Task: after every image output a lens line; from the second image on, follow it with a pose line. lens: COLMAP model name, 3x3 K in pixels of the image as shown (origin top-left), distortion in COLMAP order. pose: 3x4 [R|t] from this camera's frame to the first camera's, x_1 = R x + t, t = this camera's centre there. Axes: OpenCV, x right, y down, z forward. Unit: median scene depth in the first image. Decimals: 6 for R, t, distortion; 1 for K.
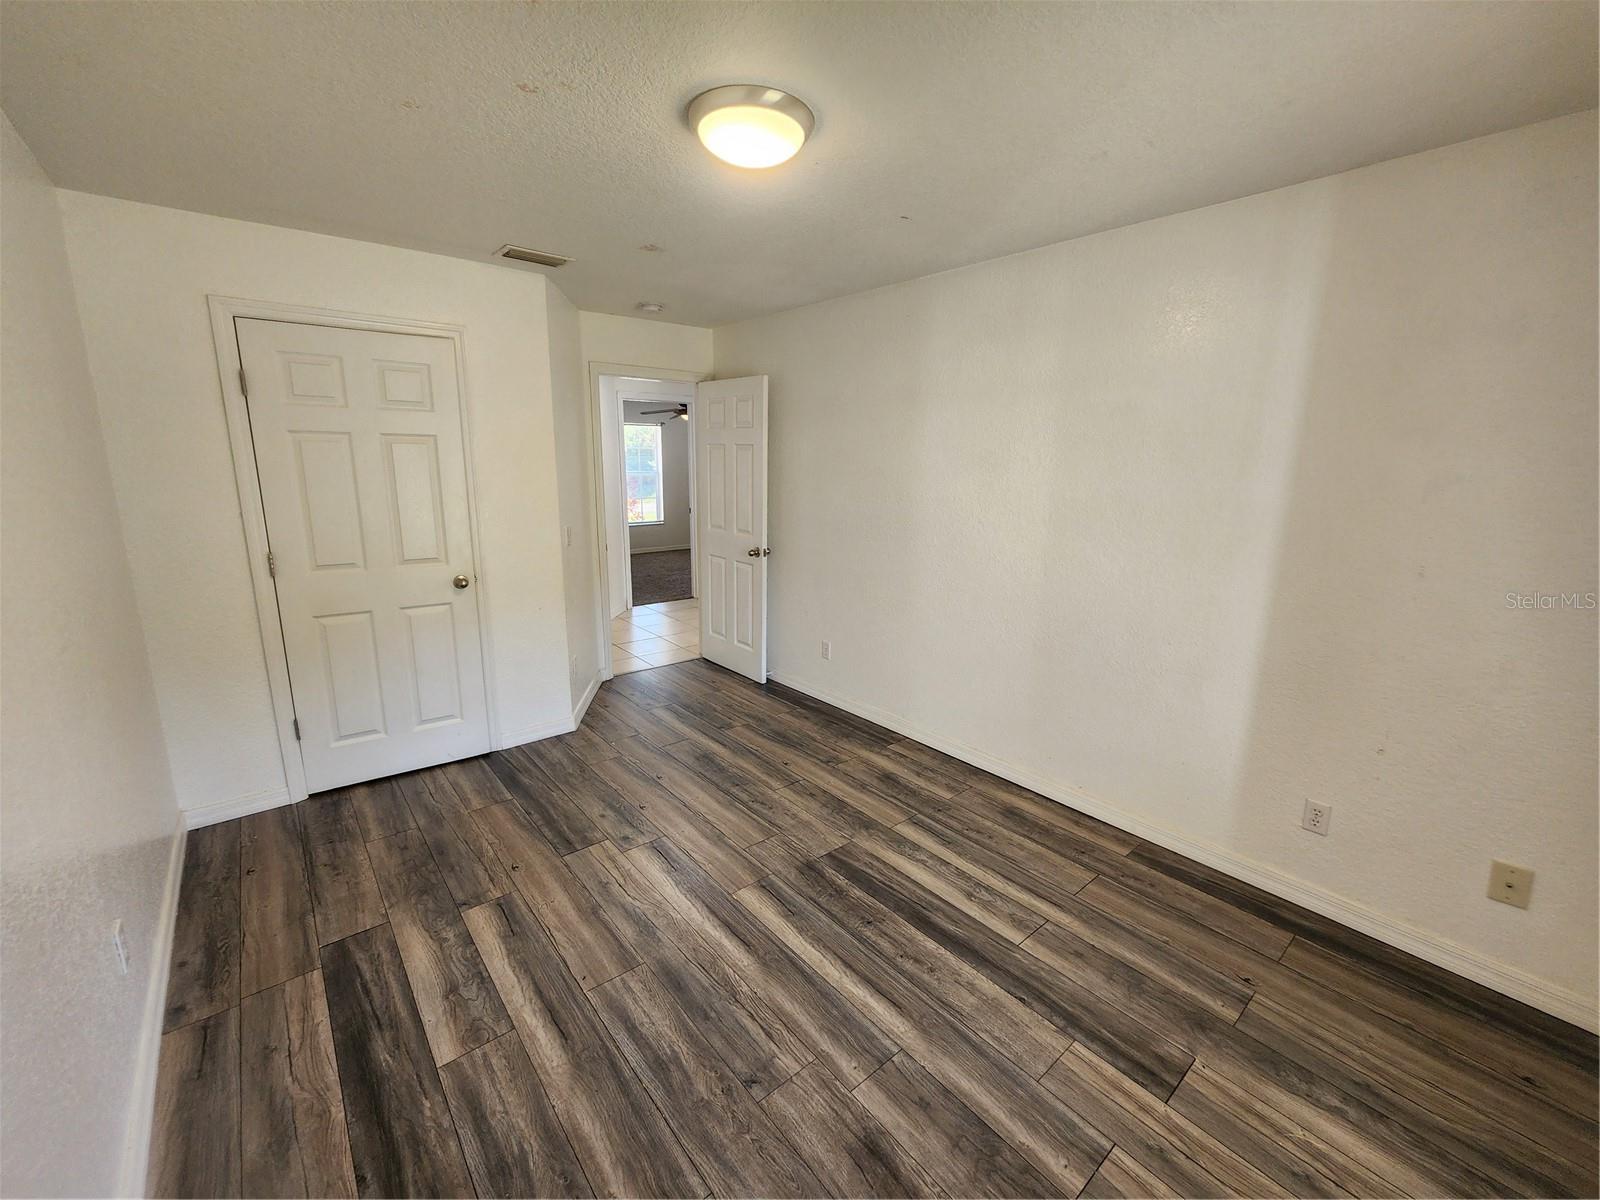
lens RADIAL K [[657.0, 0, 802.5], [0, 657.0, 602.4], [0, 0, 1]] dist [-0.003708, -0.000410]
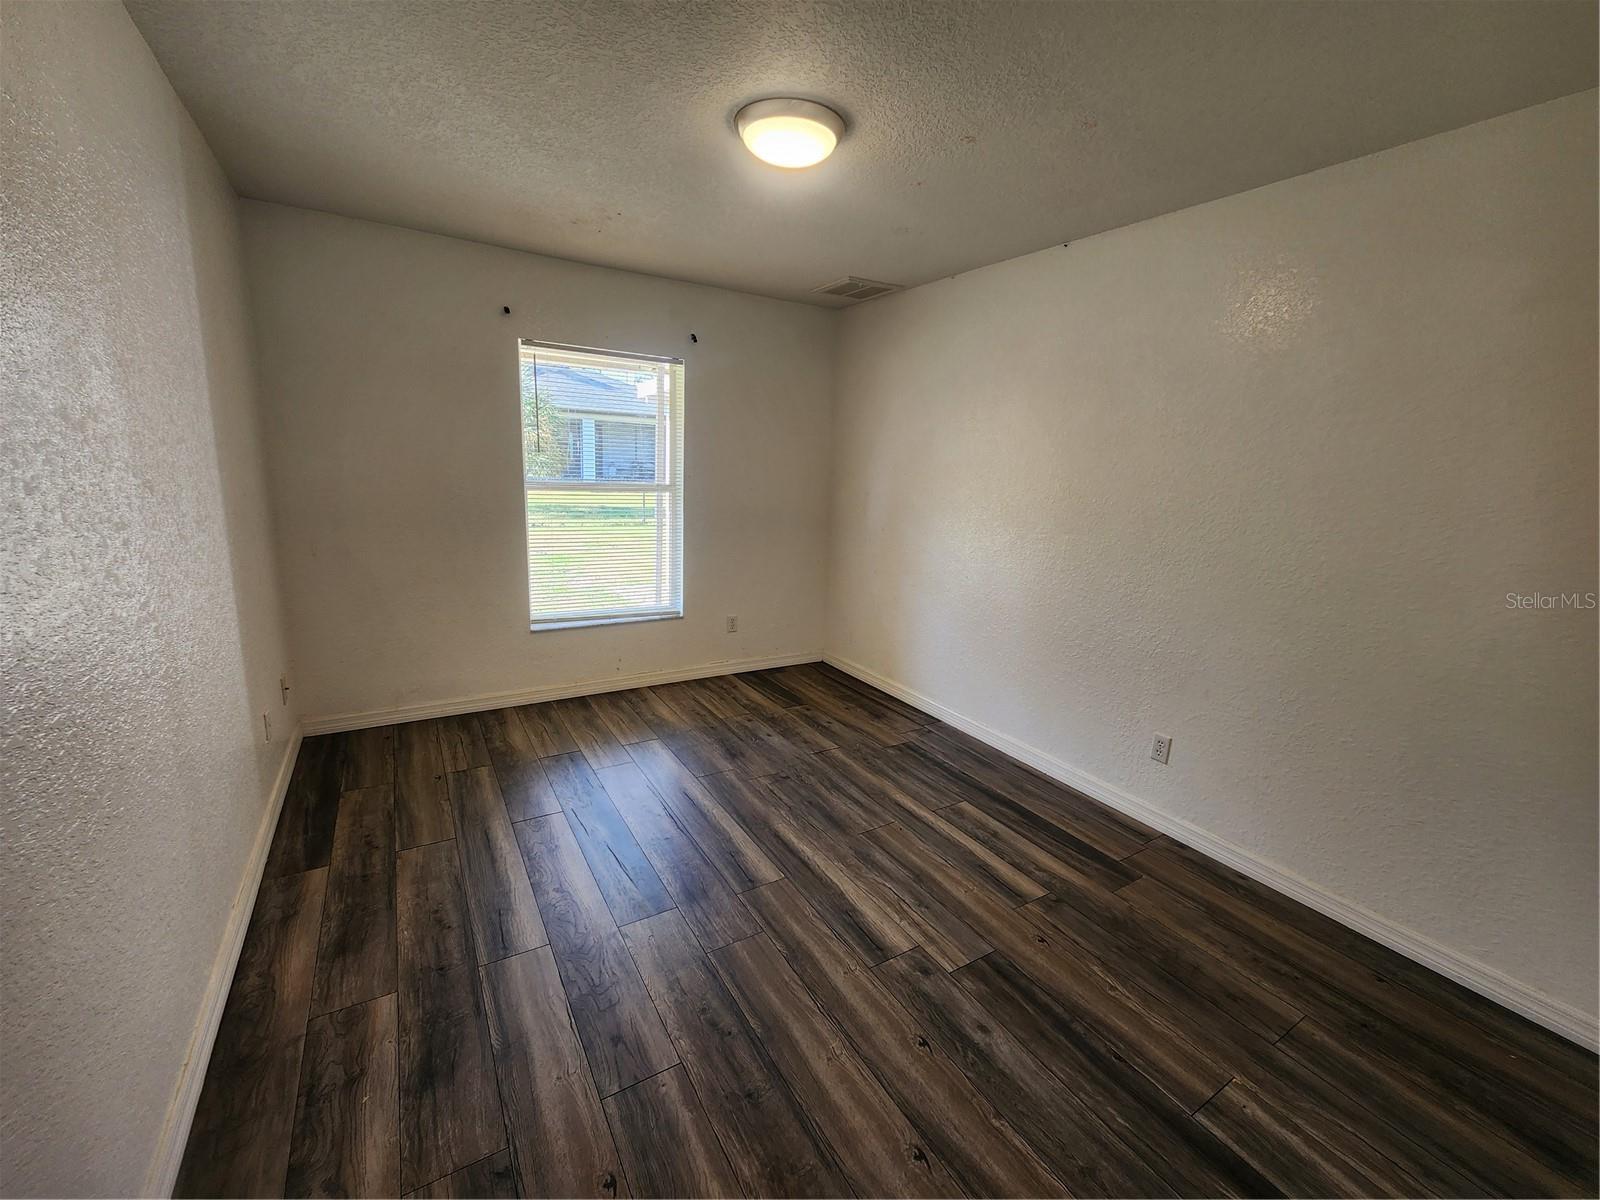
lens RADIAL K [[657.0, 0, 805.0], [0, 657.0, 593.6], [0, 0, 1]] dist [-0.003708, -0.000410]
pose [[-0.988028, -0.083812, 0.129522, -0.236227], [-0.024286, 0.913591, 0.405908, -0.347616], [-0.152350, 0.397903, -0.904690, 1.771548]]
